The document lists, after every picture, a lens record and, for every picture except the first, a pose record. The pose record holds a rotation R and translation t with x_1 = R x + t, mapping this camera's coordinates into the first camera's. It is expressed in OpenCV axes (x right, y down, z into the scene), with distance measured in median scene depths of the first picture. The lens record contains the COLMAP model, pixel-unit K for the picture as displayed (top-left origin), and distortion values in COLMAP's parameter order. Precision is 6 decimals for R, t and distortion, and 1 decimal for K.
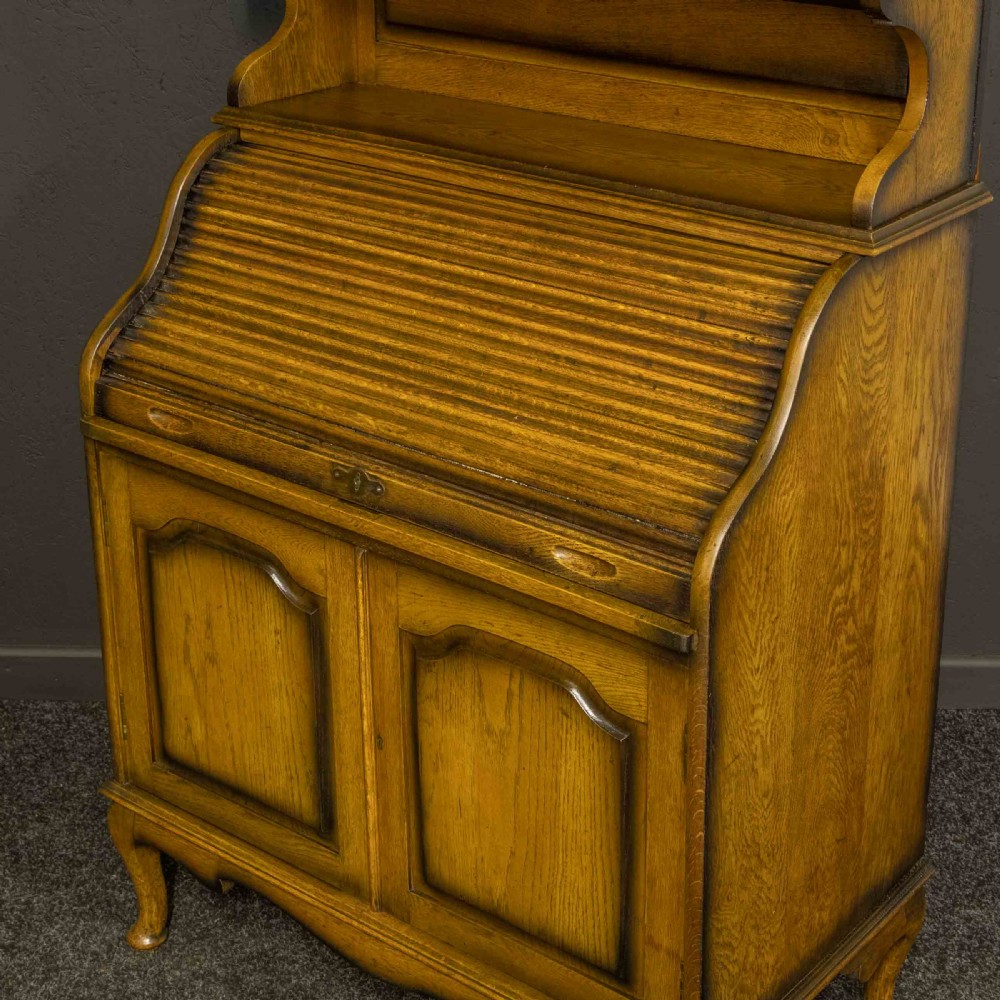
lens RADIAL K [[1901.6, 0, 475.9], [0, 1901.6, 362.9], [0, 0, 1]] dist [-0.023434, 0.181869]
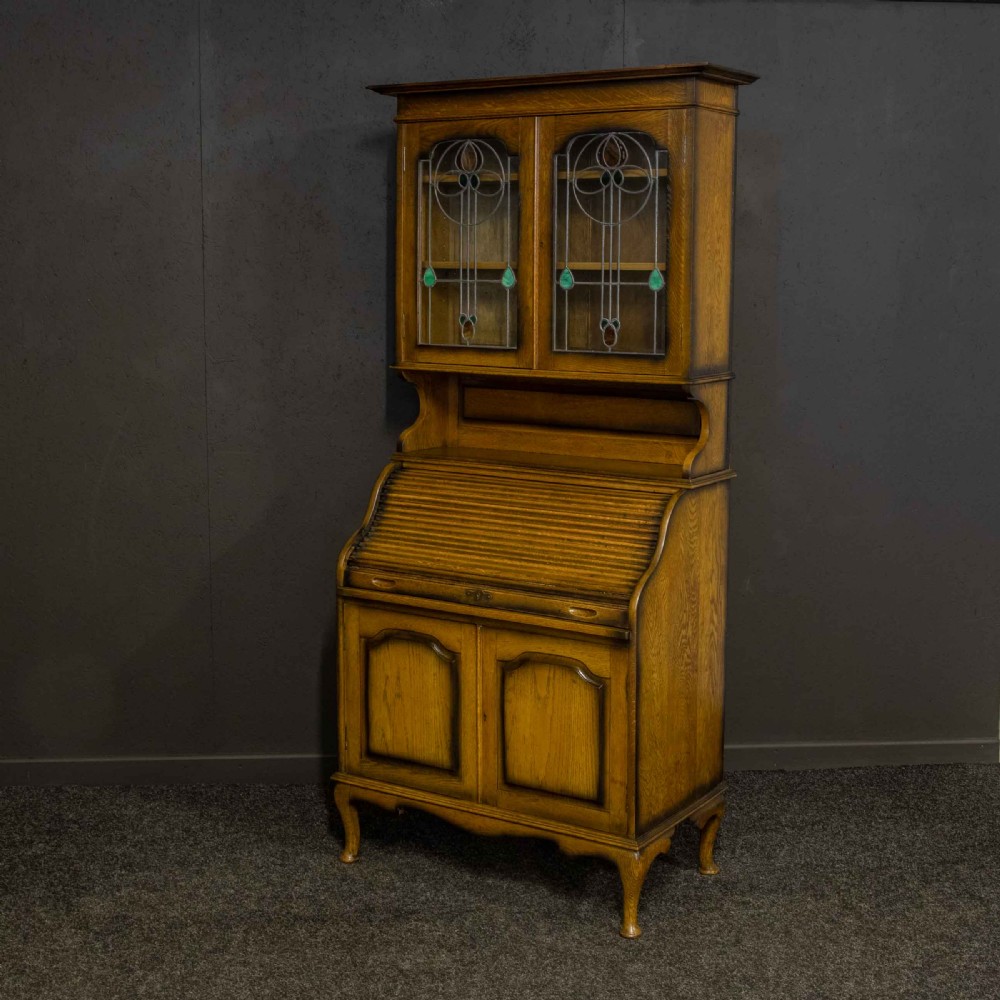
lens RADIAL K [[1531.3, 0, 517.0], [0, 1531.3, 462.7], [0, 0, 1]] dist [-0.029009, 0.023209]
pose [[0.992479, 0.000812, 0.122414, -0.240422], [0.026062, 0.975652, -0.217770, 0.307785], [-0.119610, 0.219322, 0.968293, -0.845540]]
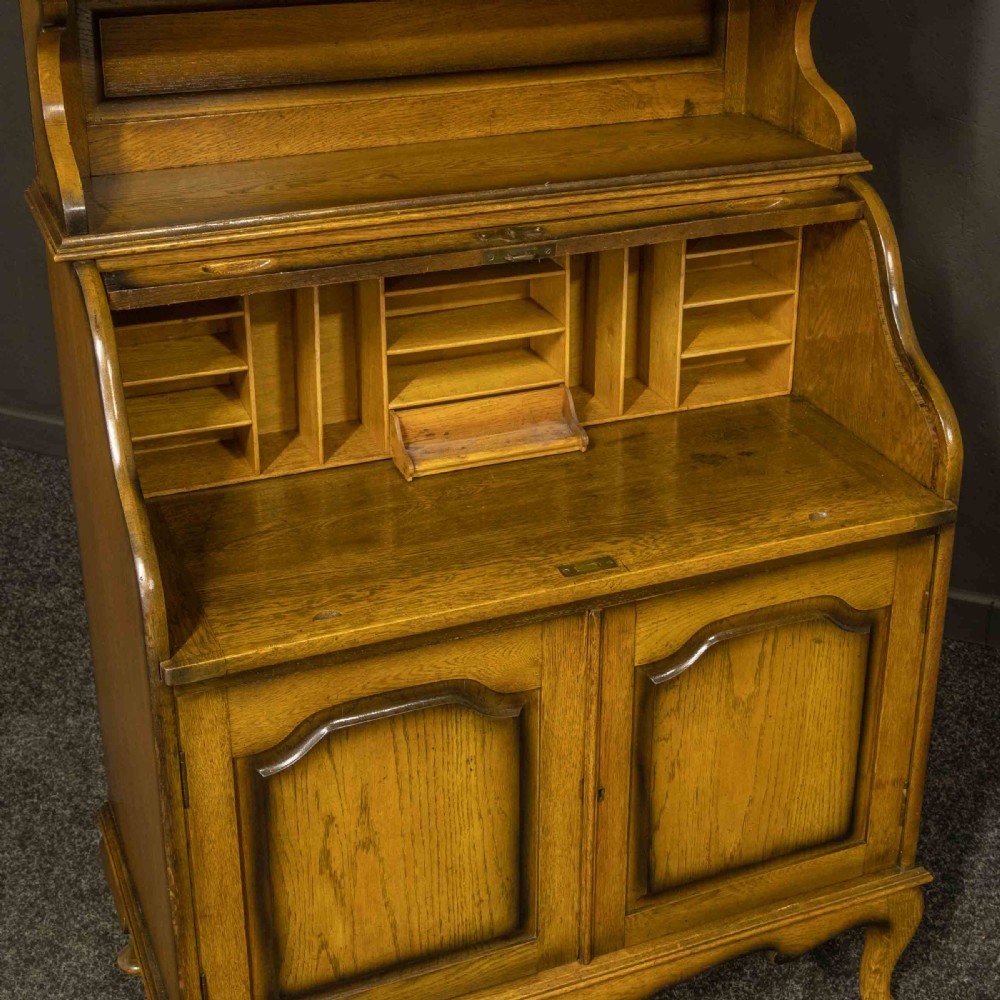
lens RADIAL K [[1616.3, 0, 501.3], [0, 1616.3, 377.6], [0, 0, 1]] dist [-0.049427, 0.062638]
pose [[0.478028, -0.328895, 0.814443, -0.692935], [0.295342, 0.933445, 0.203603, -0.186736], [-0.827201, 0.143211, 0.543349, 0.575634]]
